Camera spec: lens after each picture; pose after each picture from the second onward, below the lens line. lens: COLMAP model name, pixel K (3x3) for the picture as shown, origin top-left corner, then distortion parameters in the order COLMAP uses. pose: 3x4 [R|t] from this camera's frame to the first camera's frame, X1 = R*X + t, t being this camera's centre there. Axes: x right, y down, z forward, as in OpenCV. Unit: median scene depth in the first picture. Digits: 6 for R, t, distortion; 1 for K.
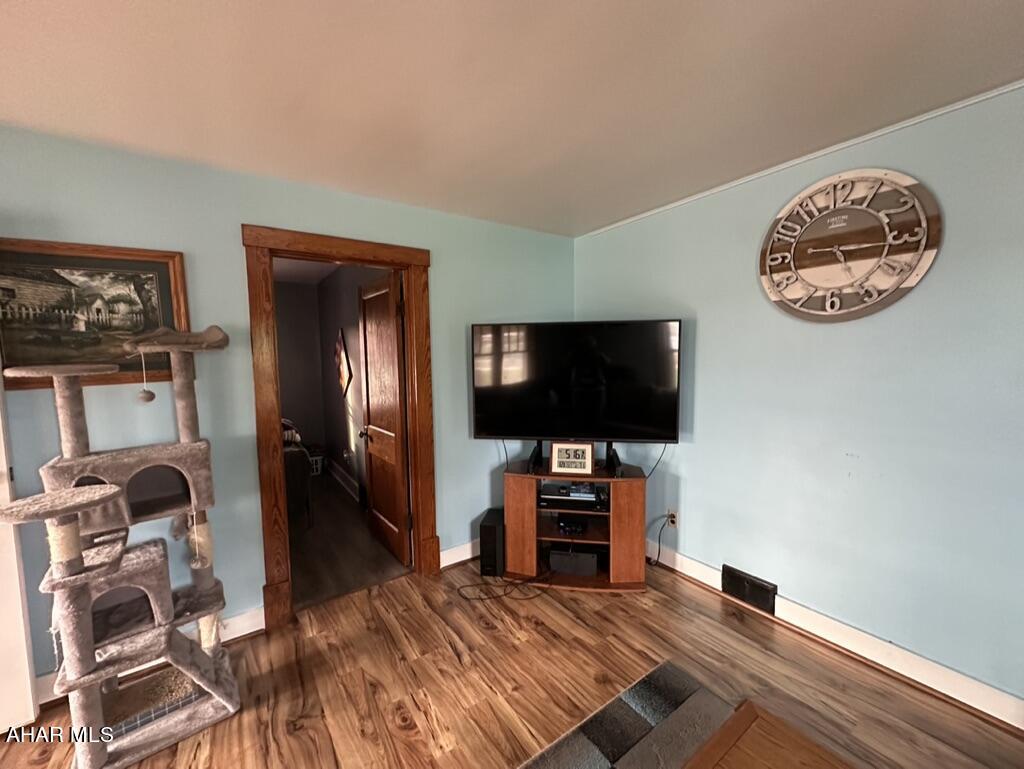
lens RADIAL K [[407.2, 0, 512.0], [0, 407.2, 384.5], [0, 0, 1]] dist [-0.001723, -0.000145]
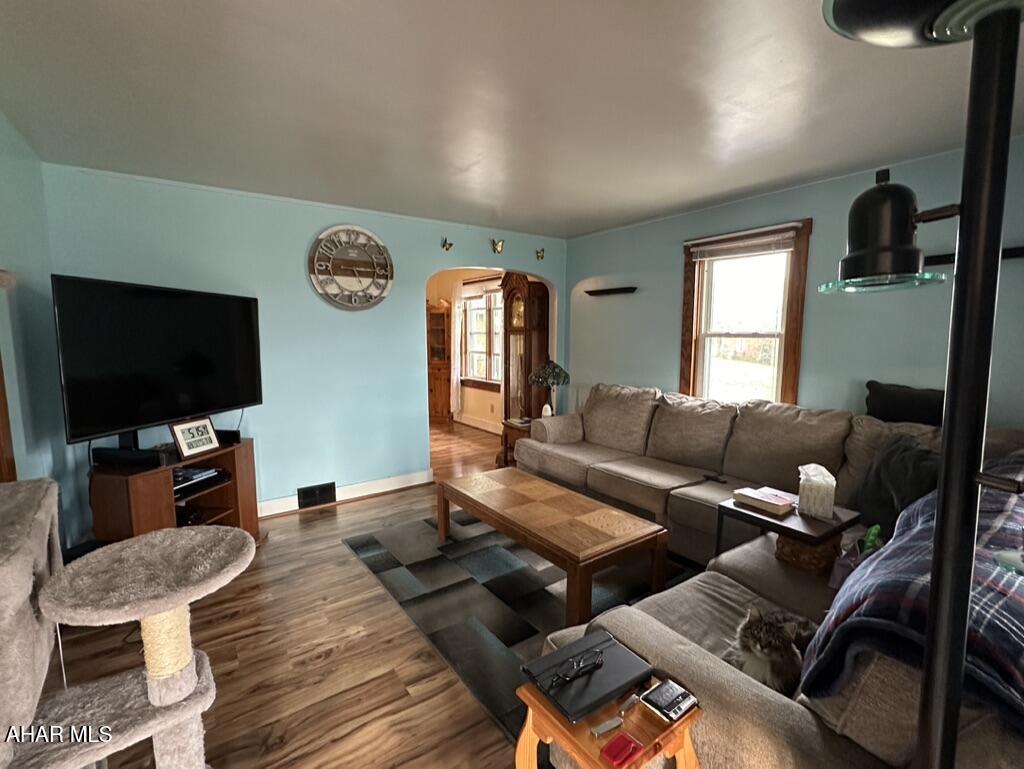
lens RADIAL K [[465.4, 0, 512.0], [0, 465.4, 384.5], [0, 0, 1]] dist [0.000703, -0.000067]
pose [[-0.016854, -0.094397, 0.995392, -1.238981], [0.071974, 0.992836, 0.095373, 0.017341], [-0.997264, 0.073250, -0.009939, 0.382648]]
